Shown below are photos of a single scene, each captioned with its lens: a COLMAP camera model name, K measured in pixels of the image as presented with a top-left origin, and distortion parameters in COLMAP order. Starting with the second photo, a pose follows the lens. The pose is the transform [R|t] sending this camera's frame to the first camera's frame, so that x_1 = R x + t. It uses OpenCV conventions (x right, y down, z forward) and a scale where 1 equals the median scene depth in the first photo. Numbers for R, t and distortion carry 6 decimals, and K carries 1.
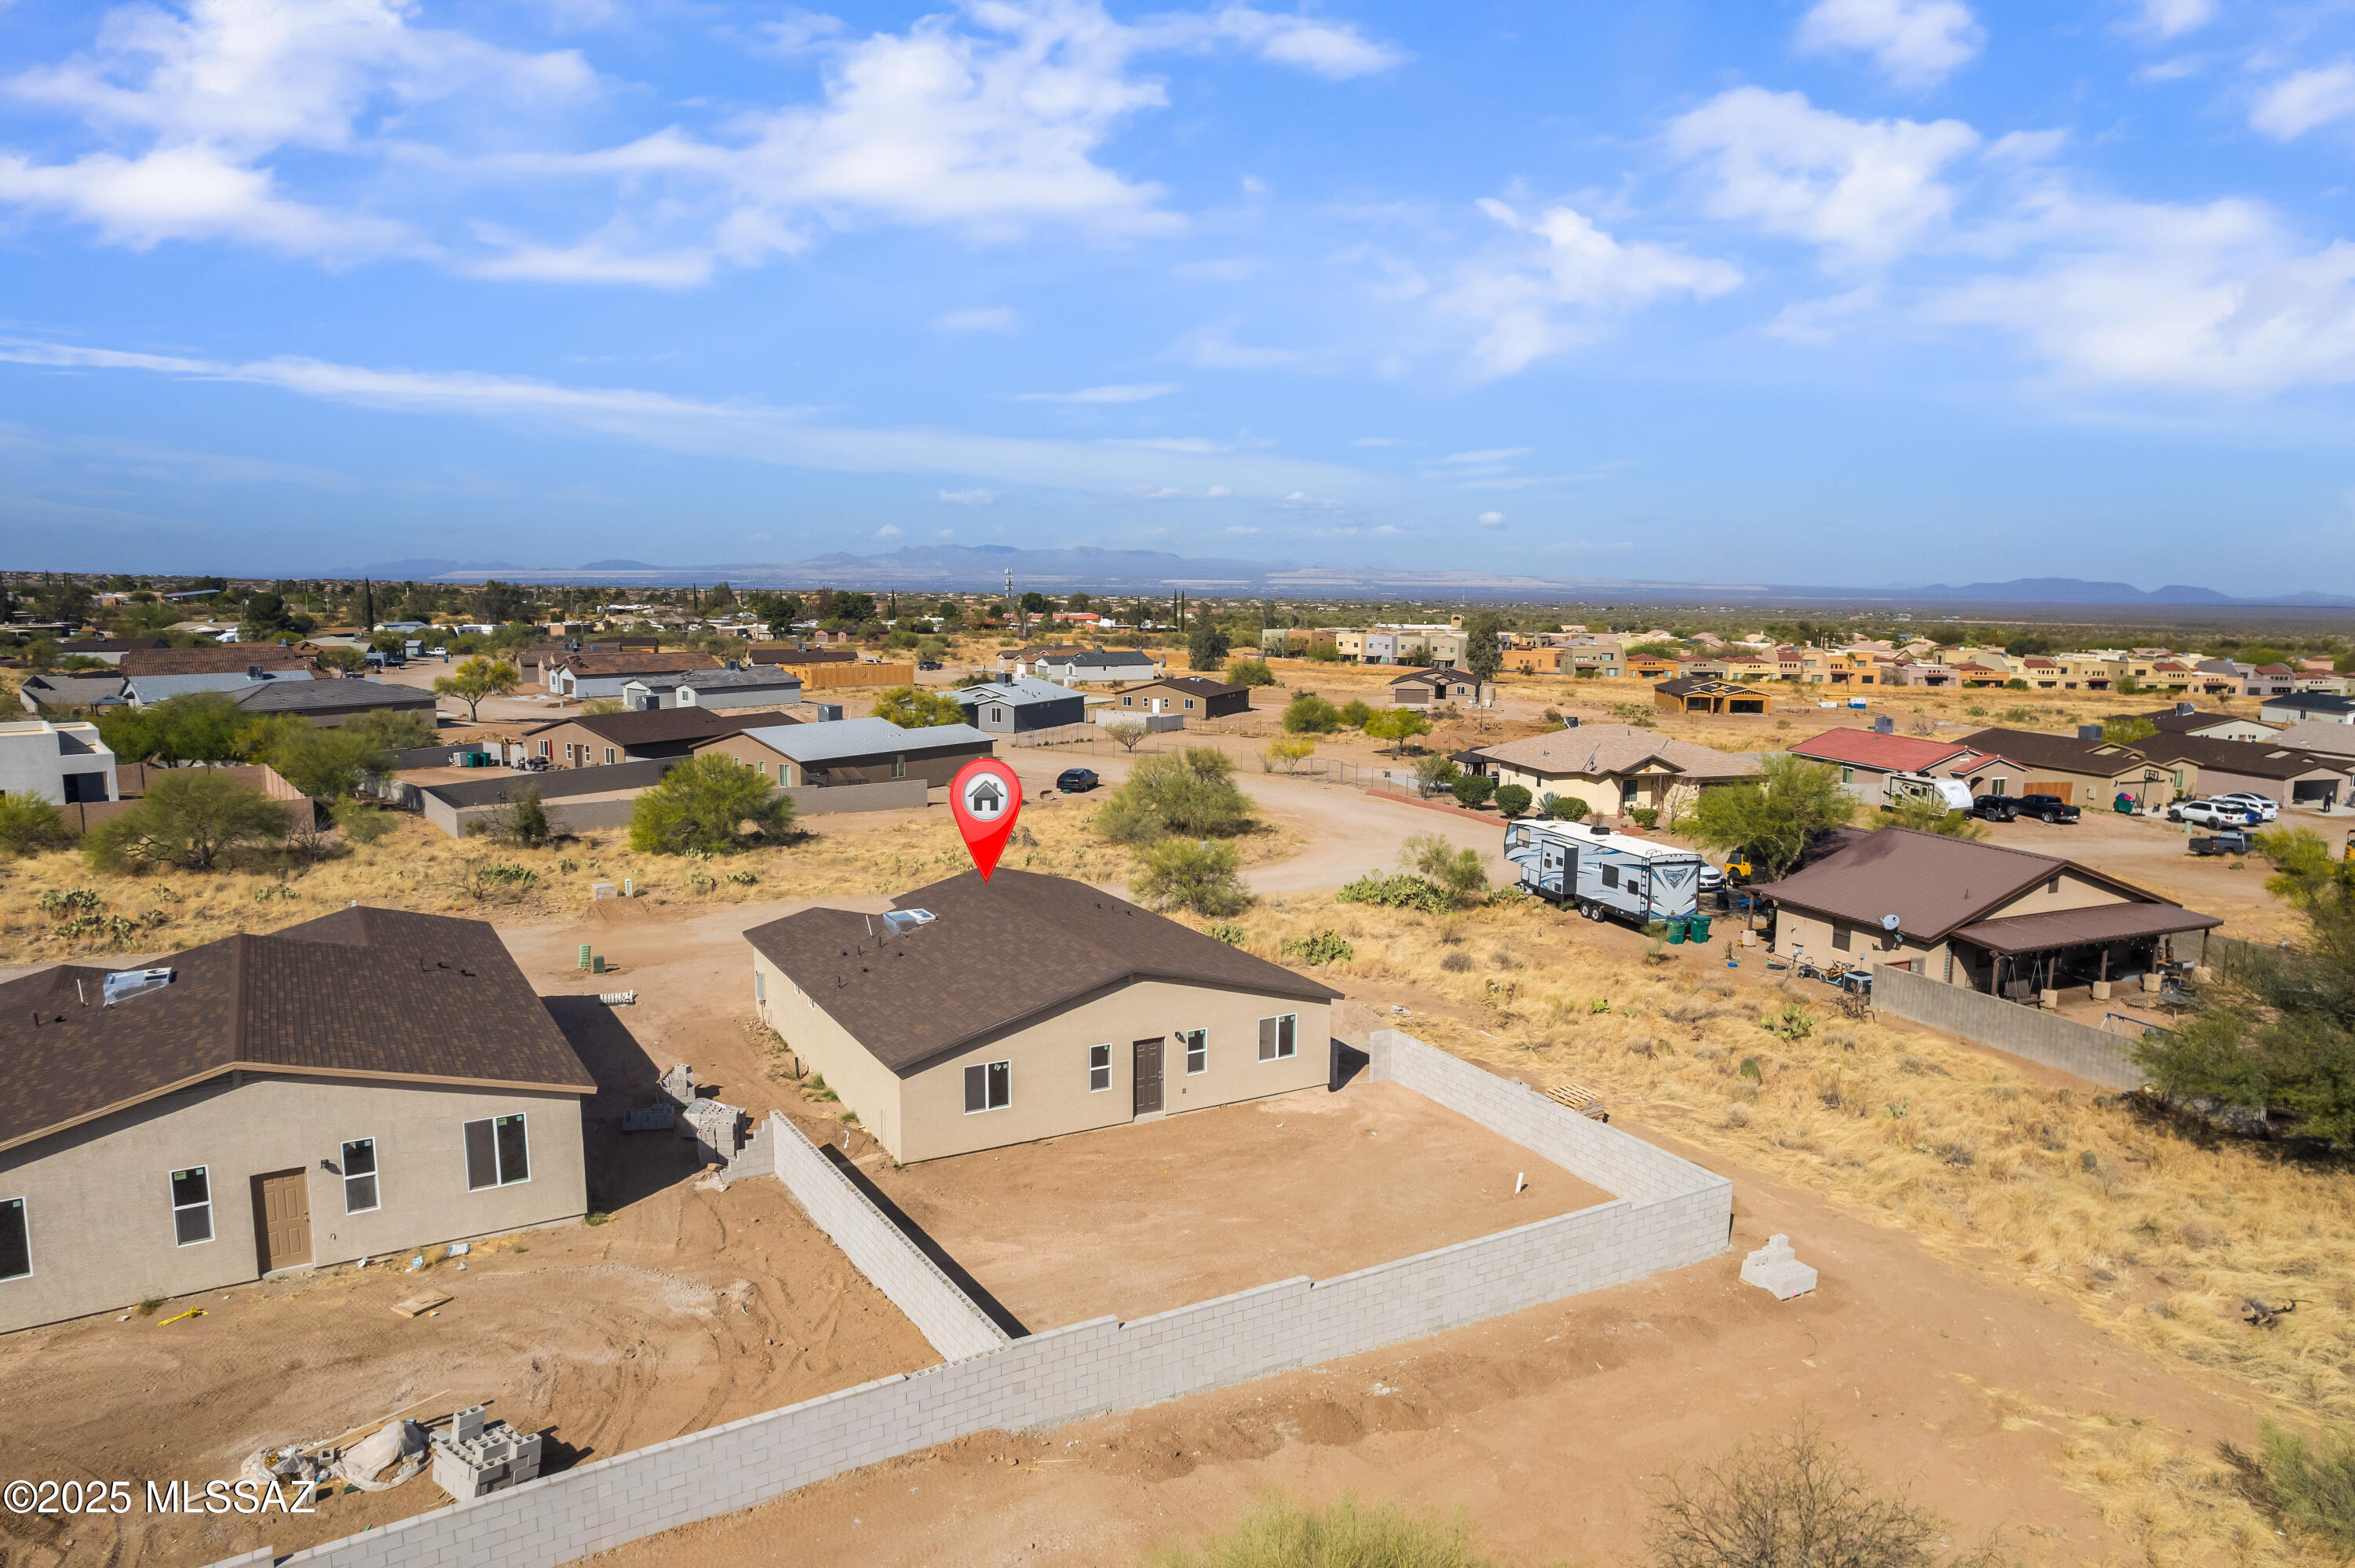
lens RADIAL K [[1502.3, 0, 1180.4], [0, 1502.3, 786.1], [0, 0, 1]] dist [-0.066428, 0.051263]
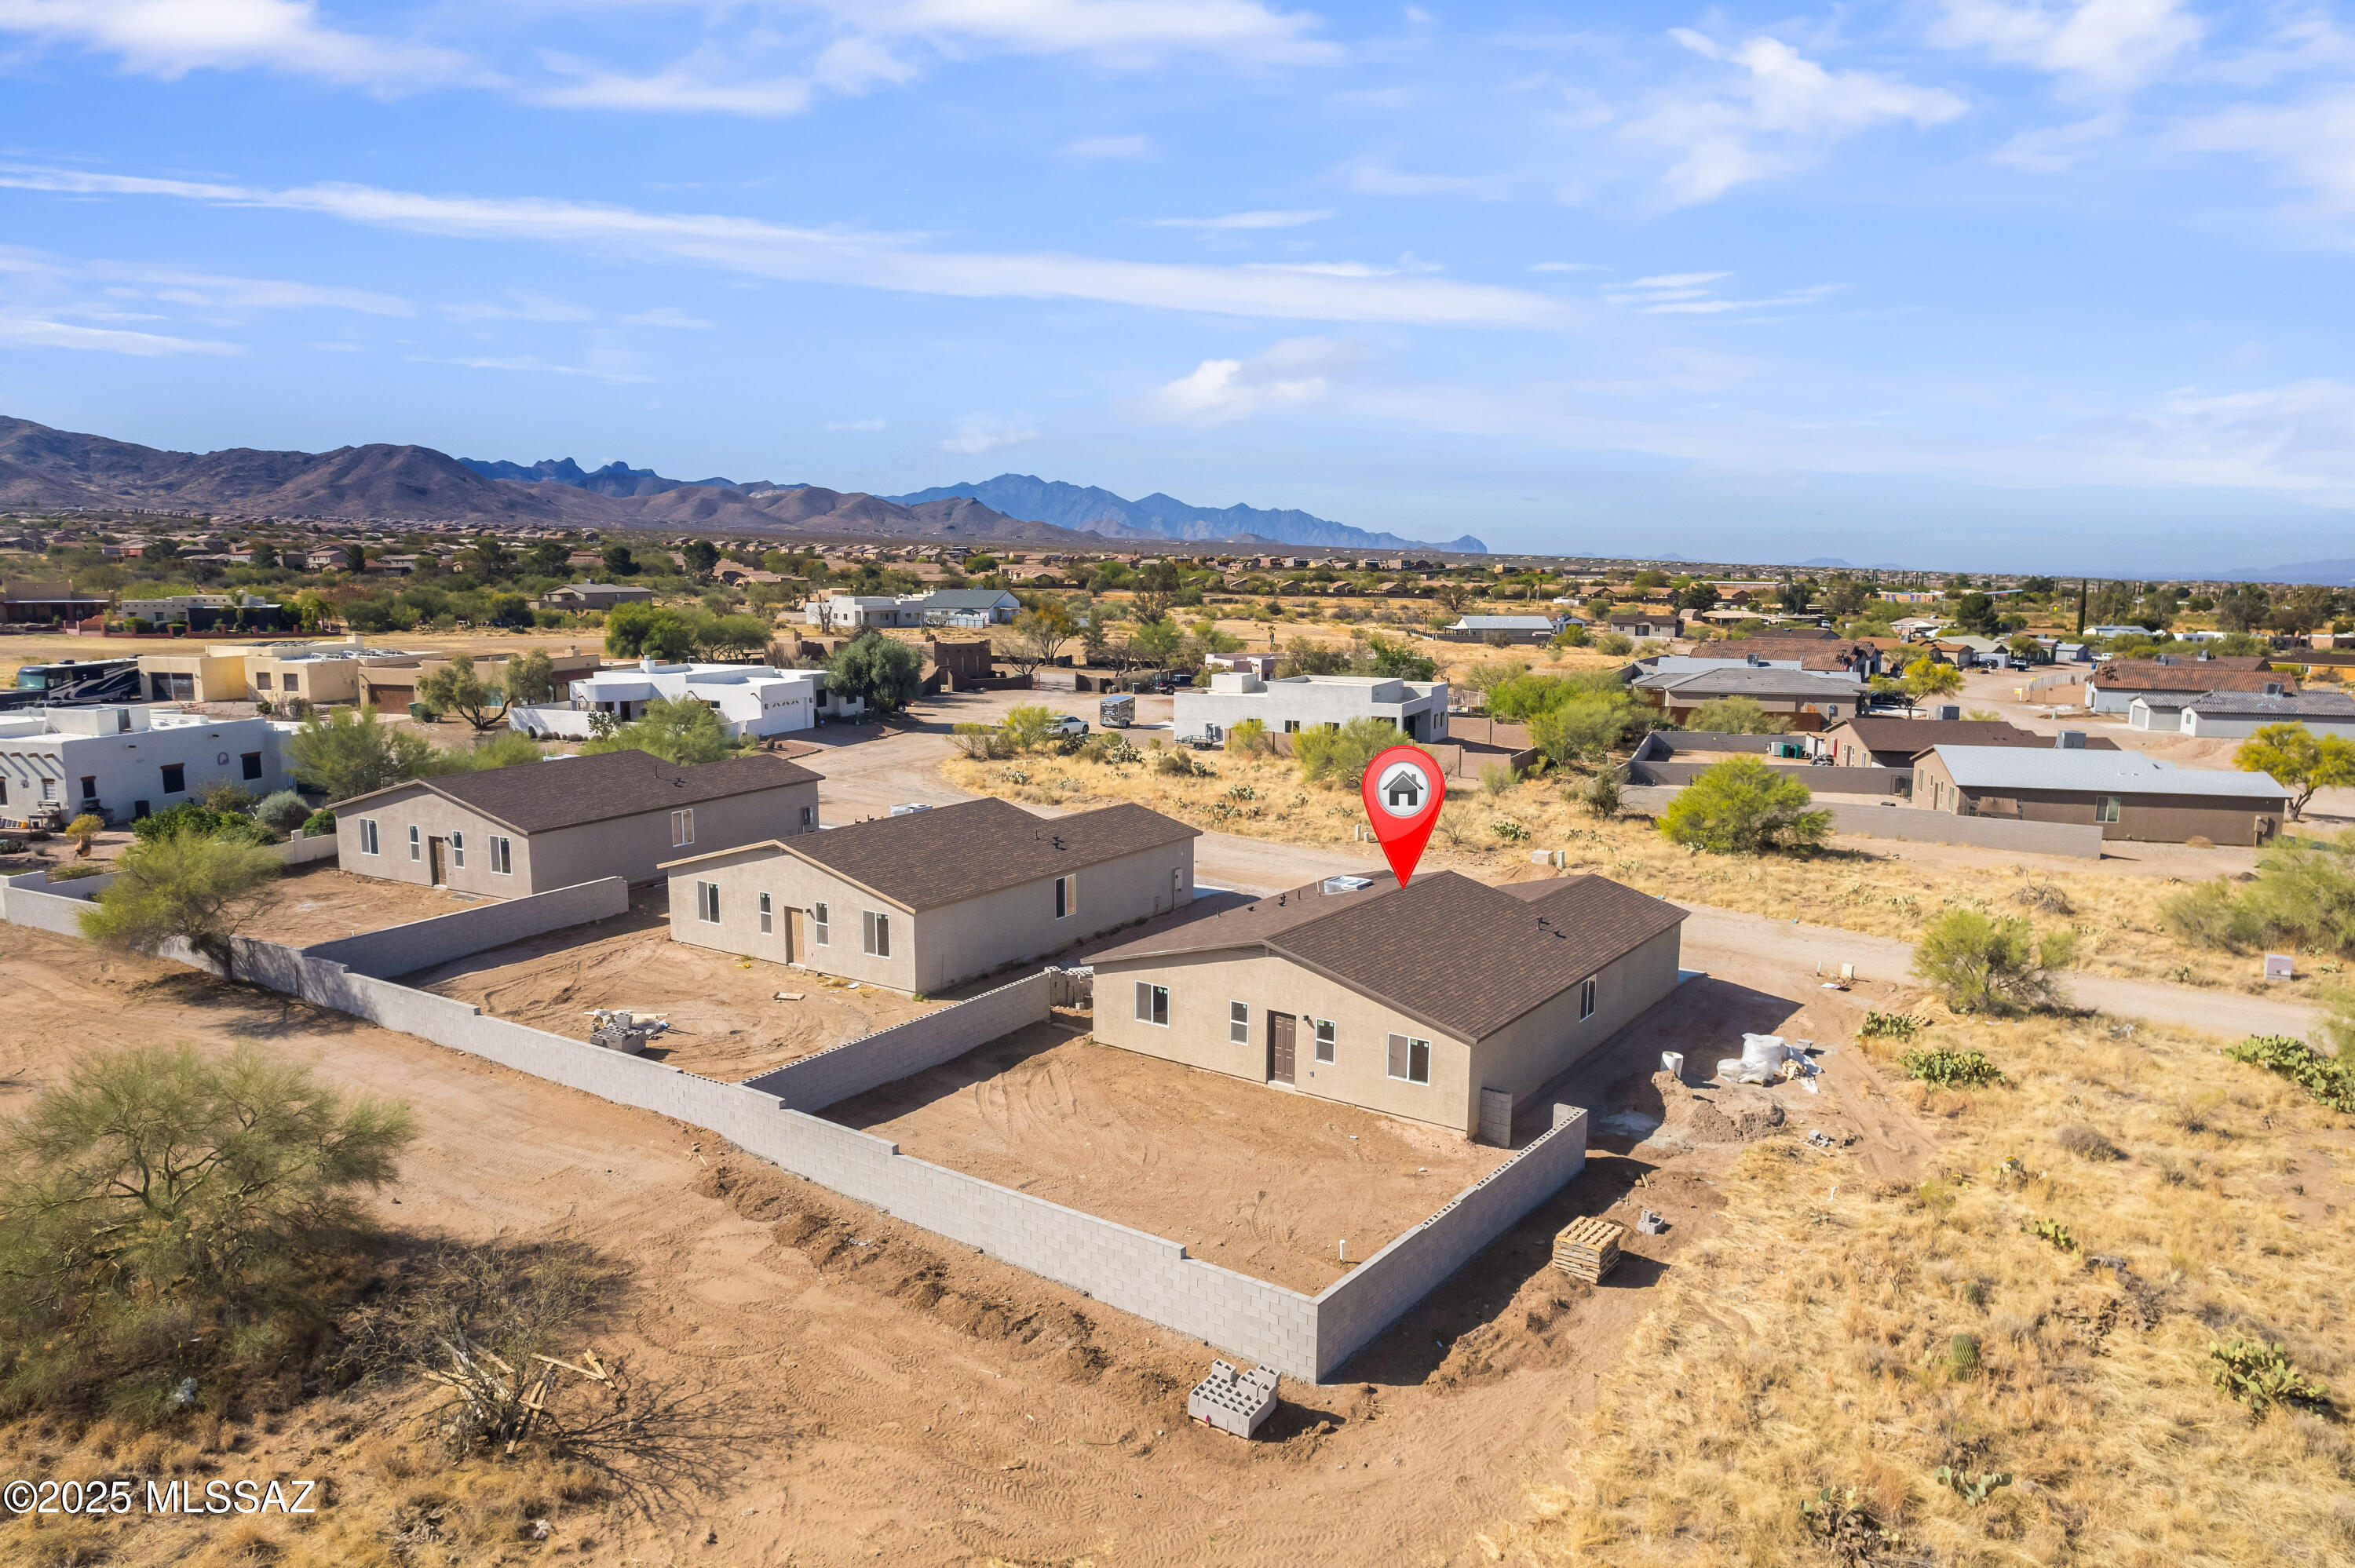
lens RADIAL K [[1502.3, 0, 1180.4], [0, 1502.3, 786.1], [0, 0, 1]] dist [-0.066428, 0.051263]
pose [[0.428365, 0.129567, -0.894268, 0.502742], [-0.129647, 0.988240, 0.081080, -0.039277], [0.894257, 0.081207, 0.440125, 0.254106]]
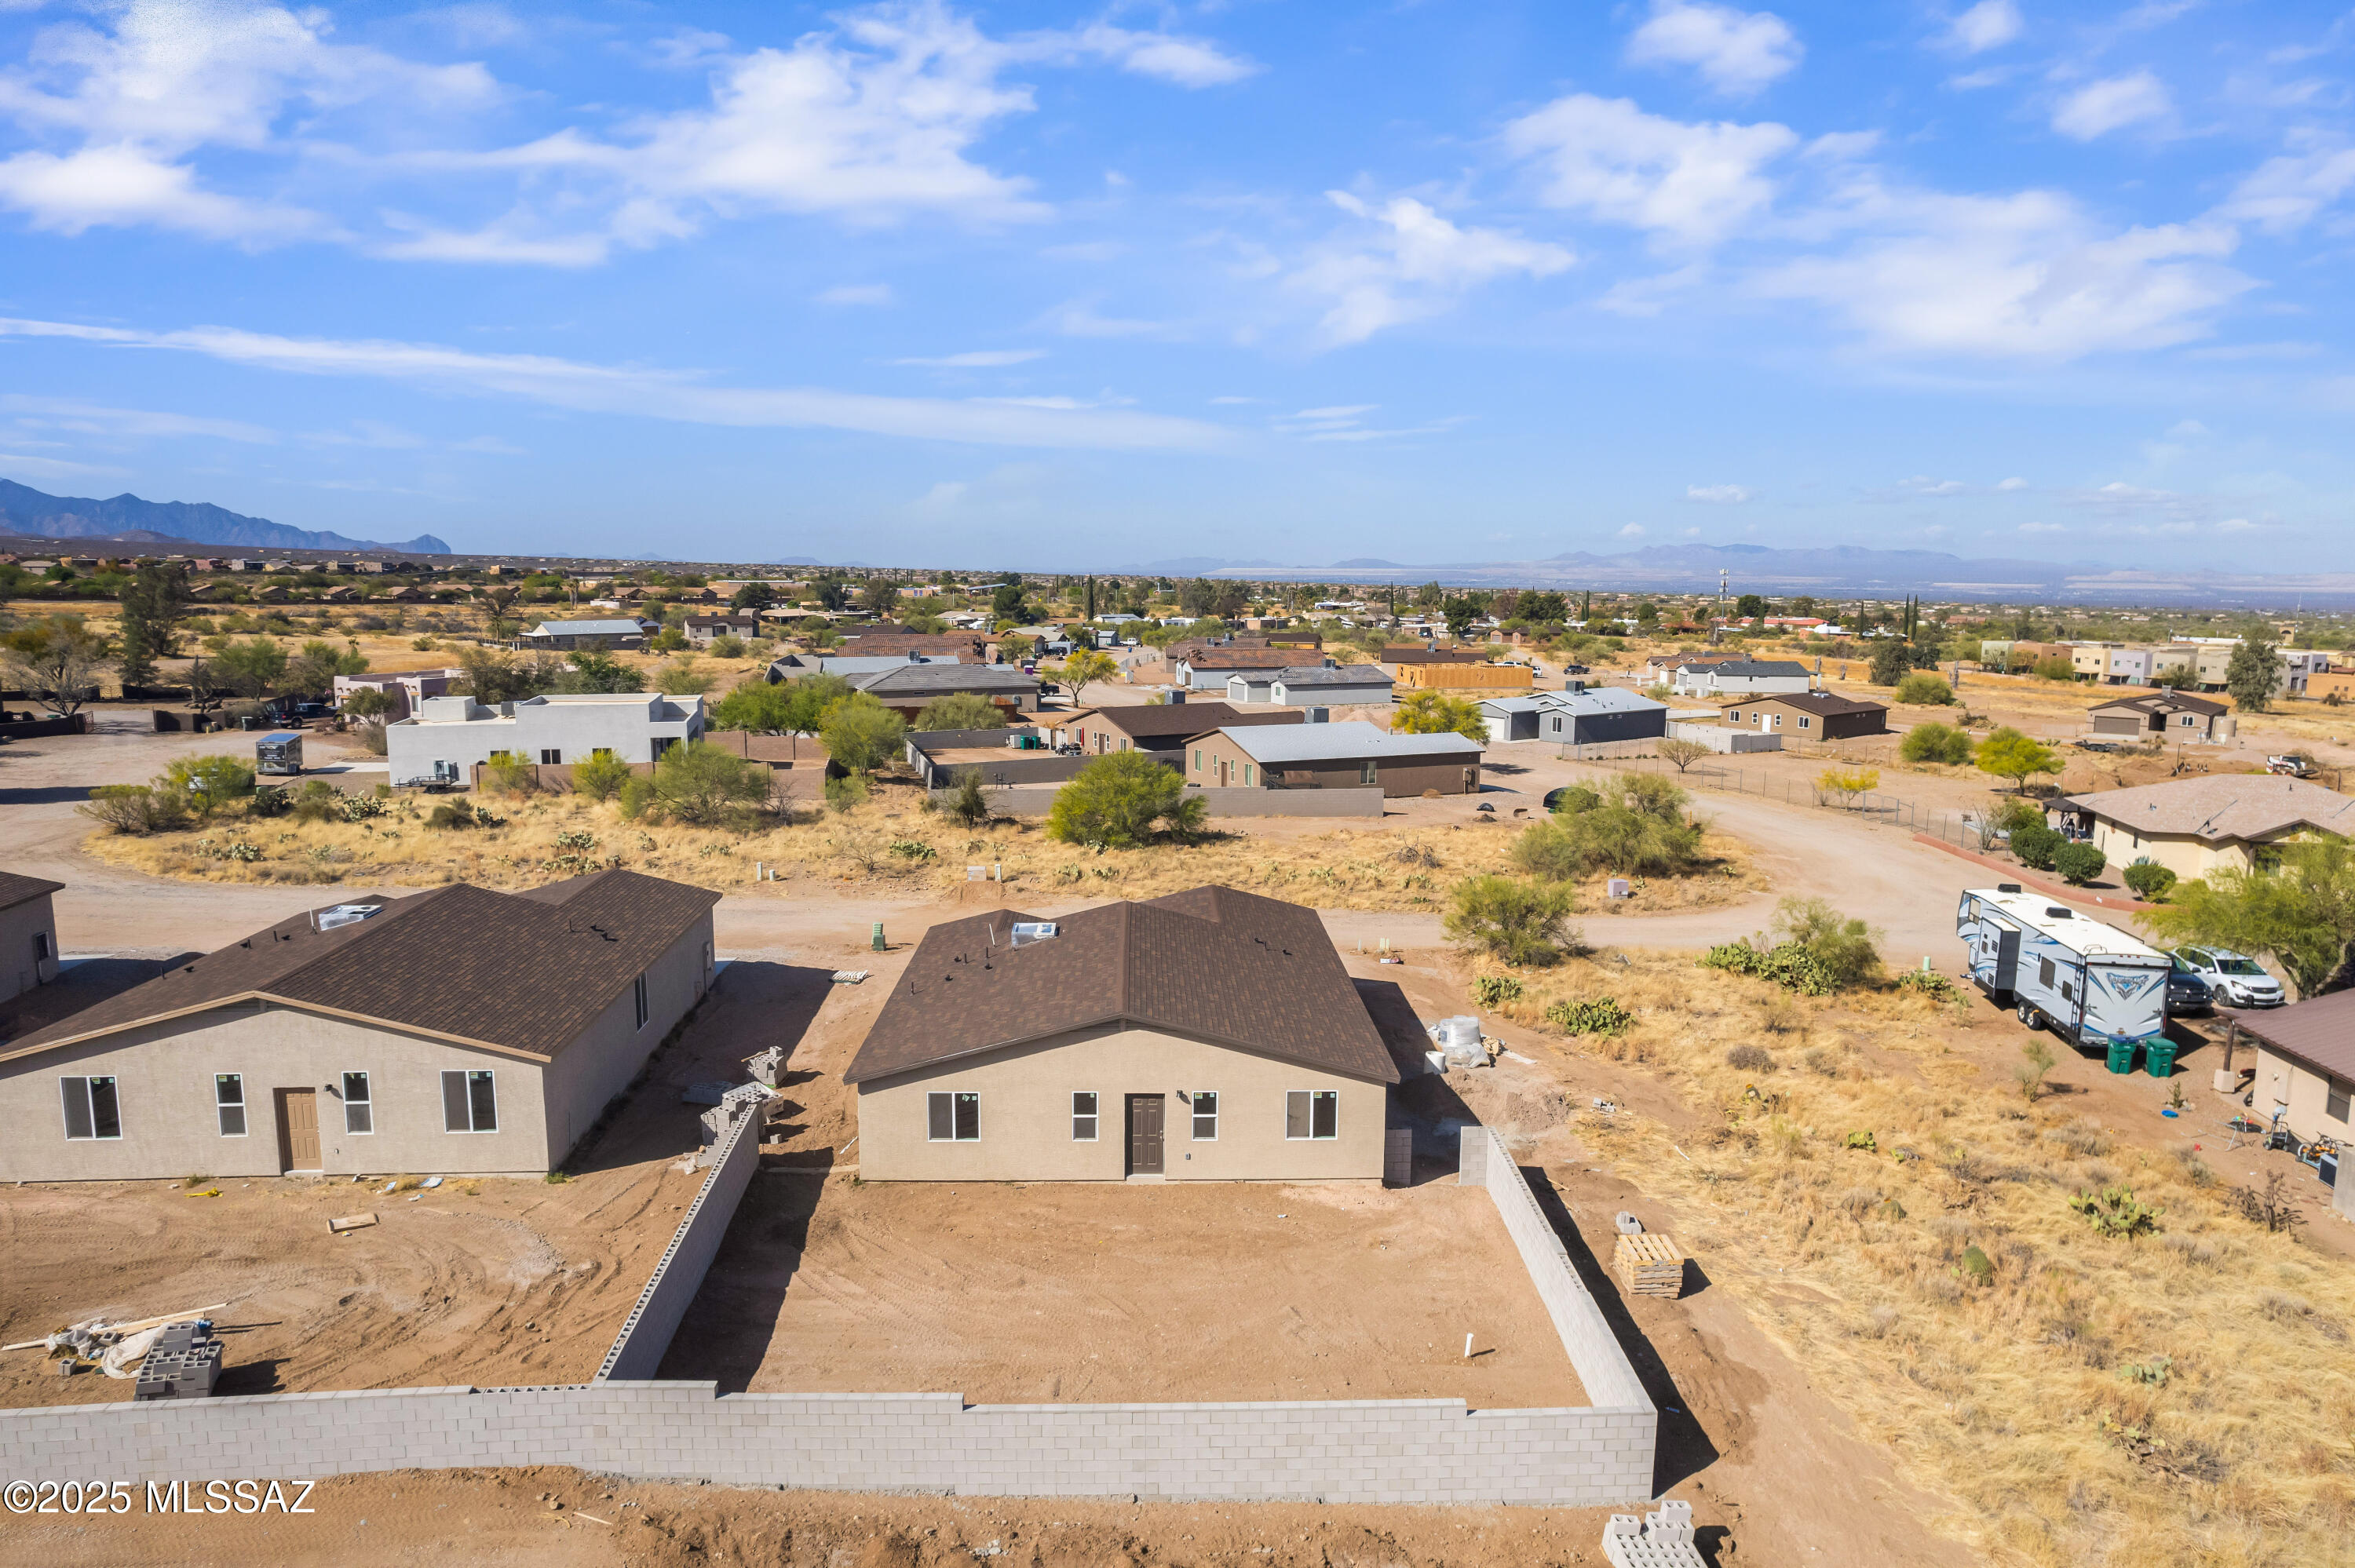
lens RADIAL K [[1502.3, 0, 1180.4], [0, 1502.3, 786.1], [0, 0, 1]] dist [-0.066428, 0.051263]
pose [[0.888234, 0.065462, -0.454703, 0.226041], [-0.065278, 0.997737, 0.016123, -0.018926], [0.454730, 0.015361, 0.890497, 0.111714]]
